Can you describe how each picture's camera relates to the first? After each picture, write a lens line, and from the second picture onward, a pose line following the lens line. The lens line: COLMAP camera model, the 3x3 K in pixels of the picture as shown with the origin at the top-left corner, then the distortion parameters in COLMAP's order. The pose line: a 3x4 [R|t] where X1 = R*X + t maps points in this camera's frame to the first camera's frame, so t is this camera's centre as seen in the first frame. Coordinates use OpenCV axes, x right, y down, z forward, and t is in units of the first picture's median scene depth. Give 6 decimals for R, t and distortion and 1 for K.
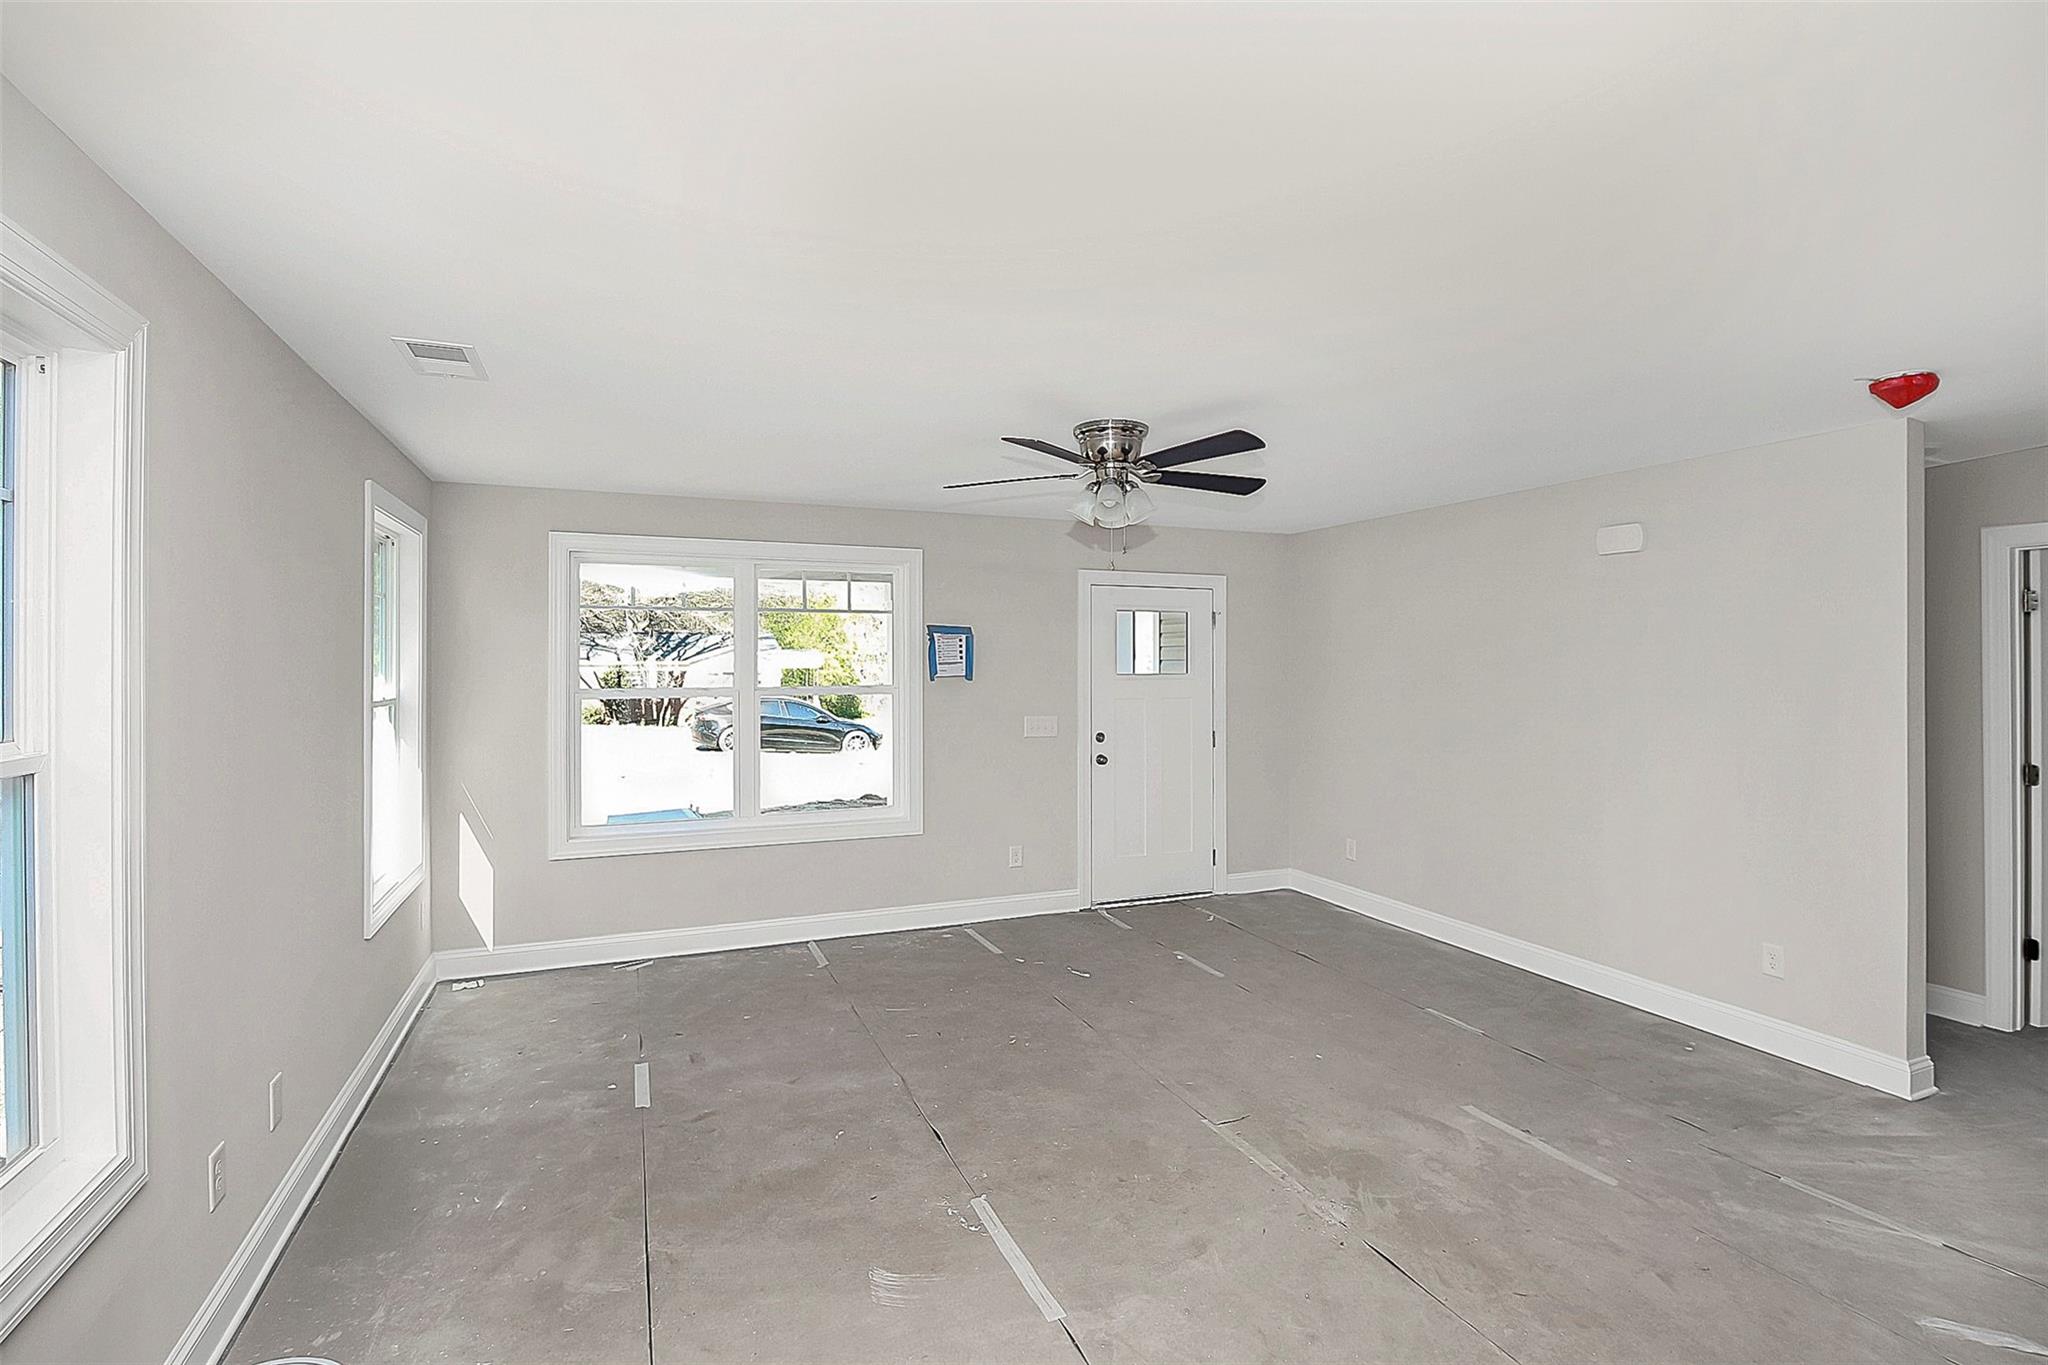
lens RADIAL K [[962.2, 0, 1018.4], [0, 962.2, 661.6], [0, 0, 1]] dist [0.000749, -0.000372]
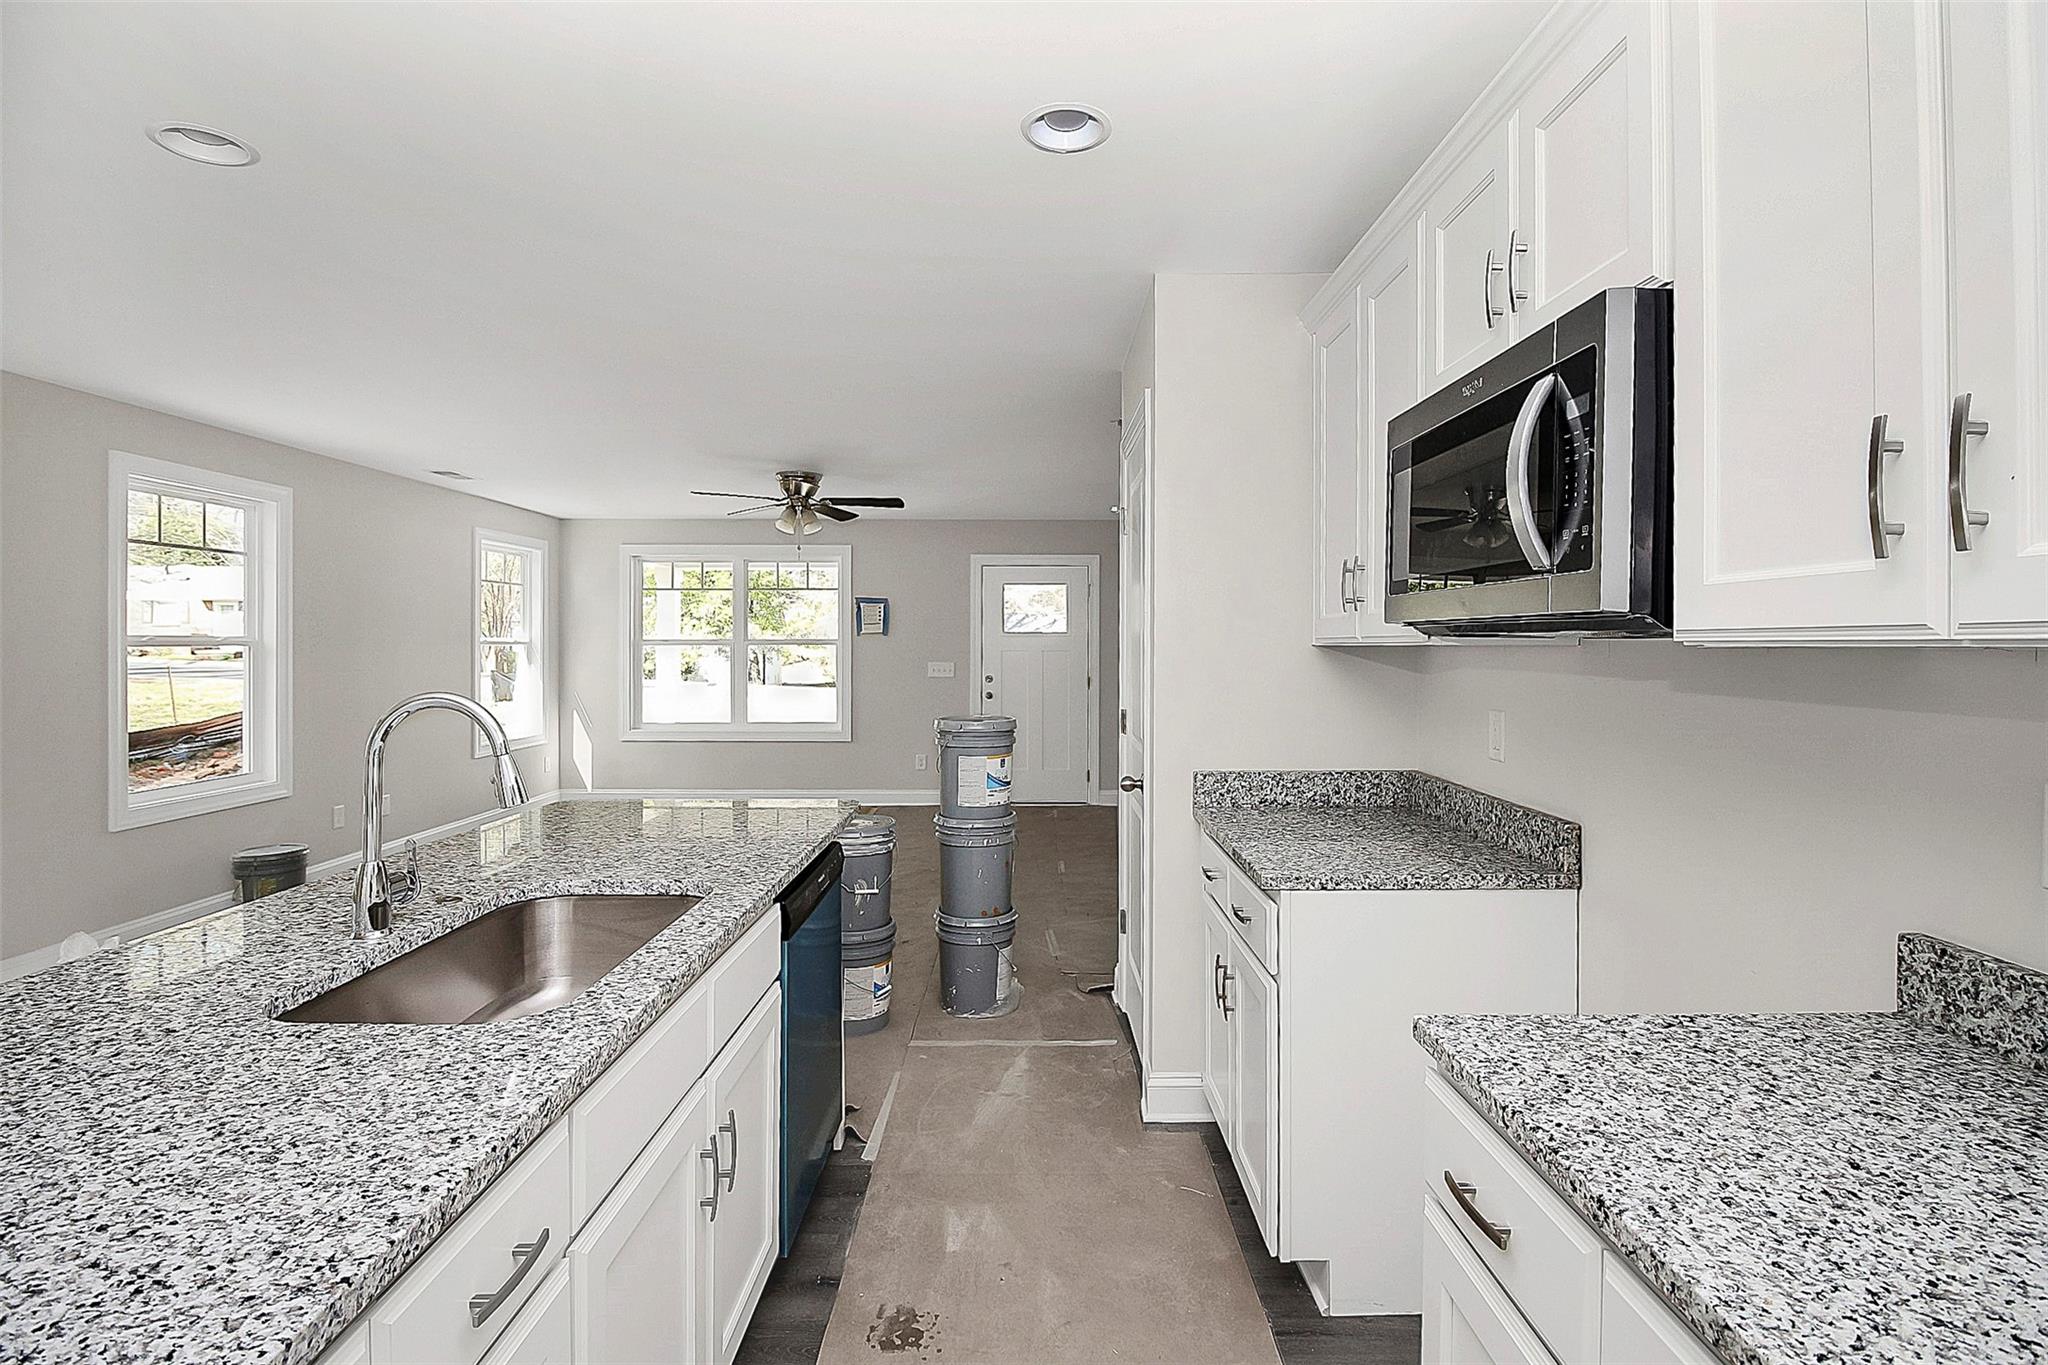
lens RADIAL K [[979.6, 0, 1032.5], [0, 979.6, 651.2], [0, 0, 1]] dist [0.000408, -0.010634]
pose [[0.926425, 0.004214, -0.376457, 0.832600], [-0.001479, 0.999970, 0.007555, 0.037421], [0.376477, -0.006442, 0.926403, -0.308761]]
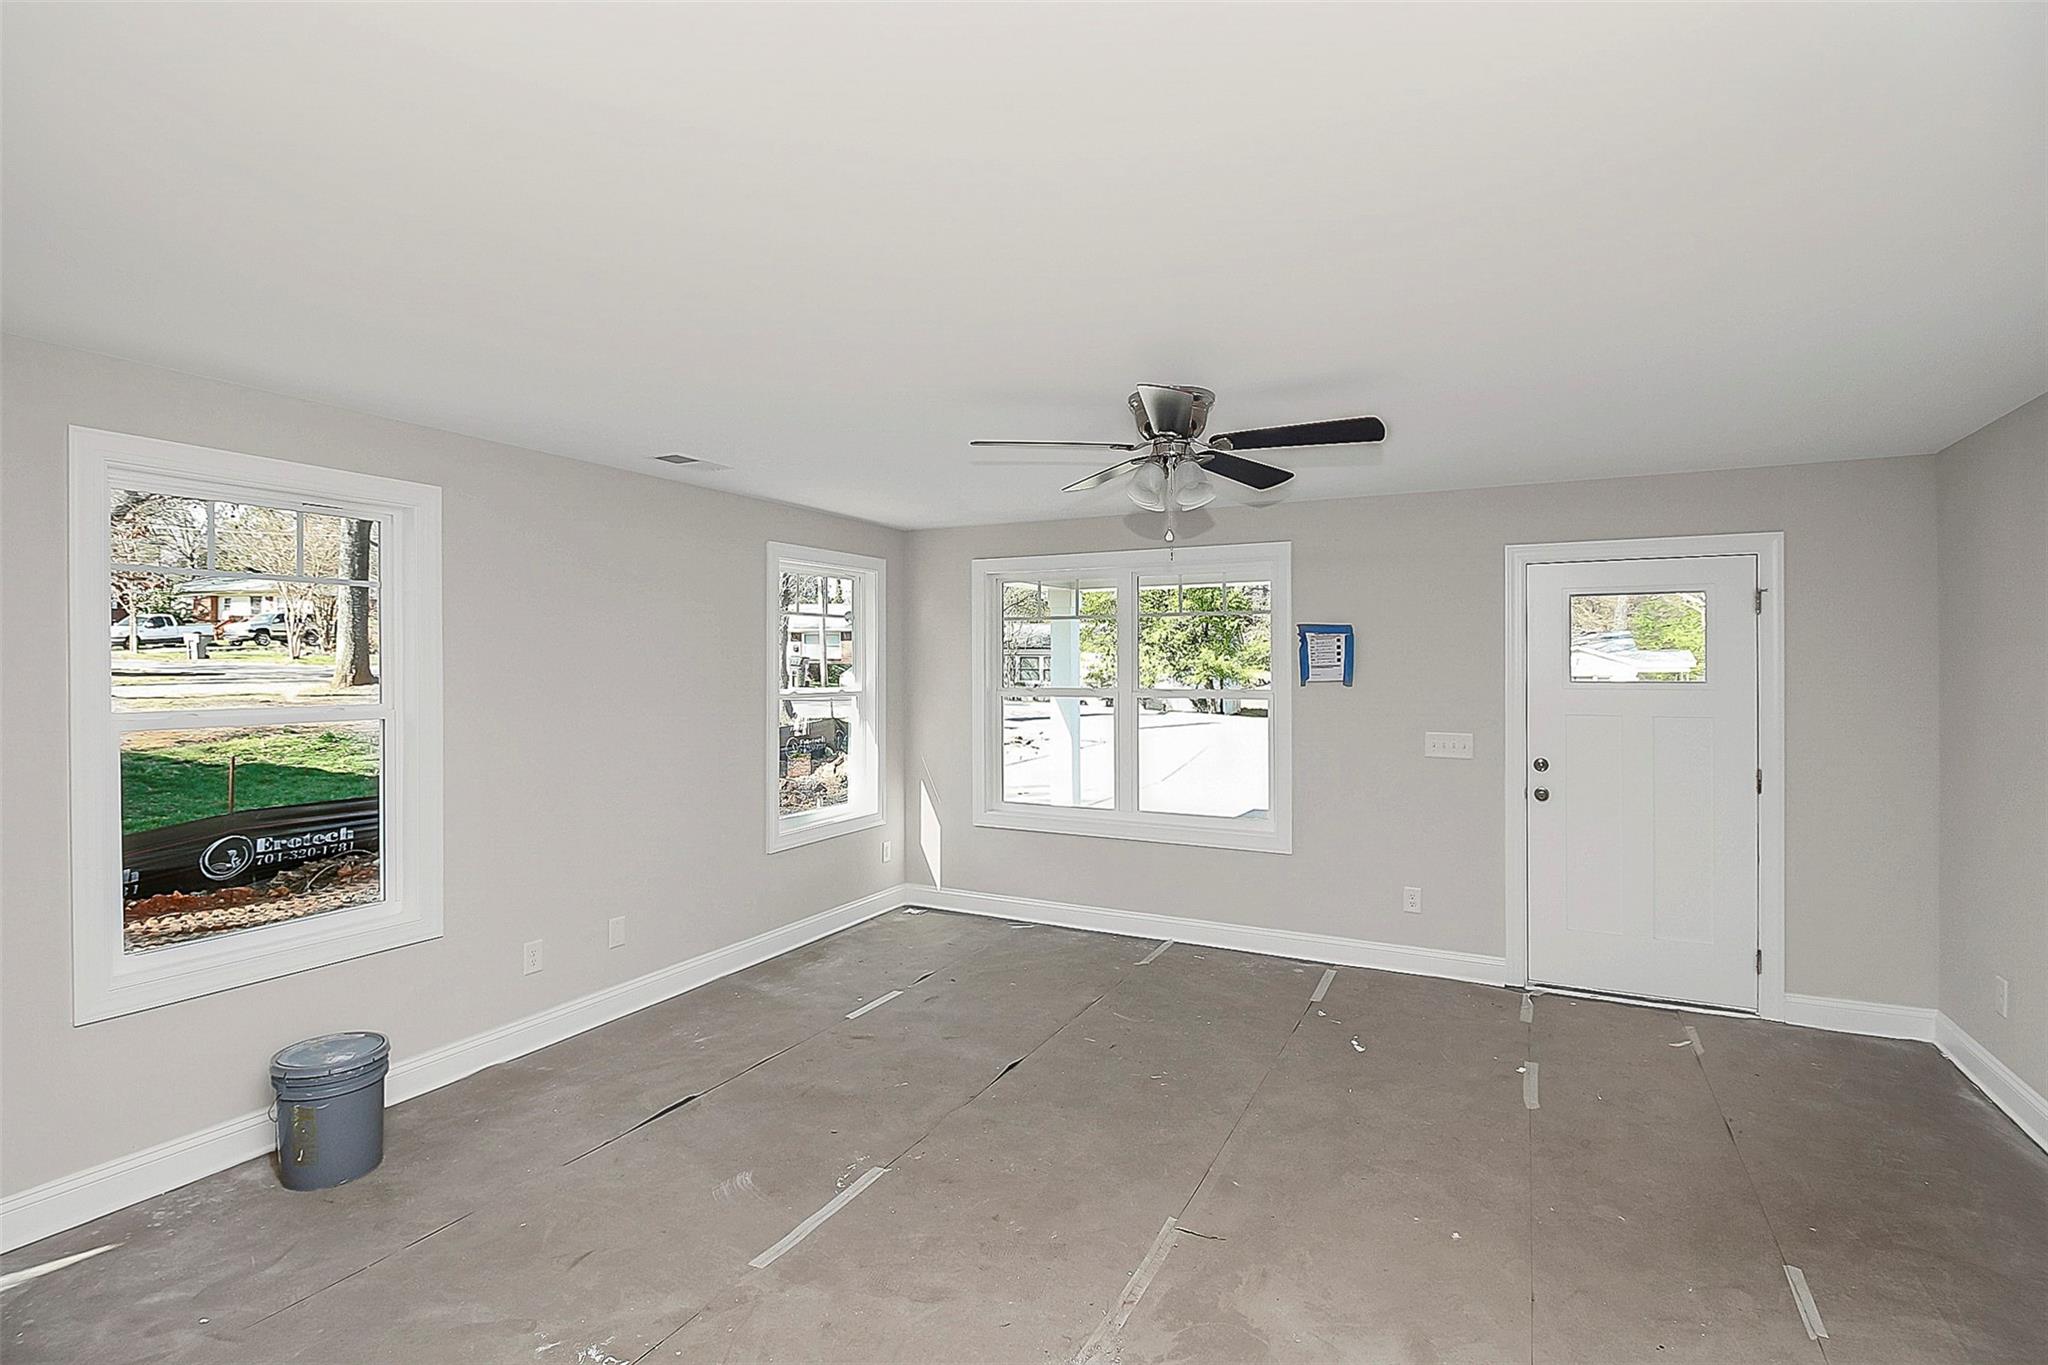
lens RADIAL K [[974.4, 0, 1020.5], [0, 974.4, 668.3], [0, 0, 1]] dist [0.002432, -0.000221]
pose [[0.645923, 0.003974, -0.763392, 0.514826], [-0.000592, 0.999989, 0.004706, -0.000726], [0.763402, -0.002588, 0.645918, 0.246956]]
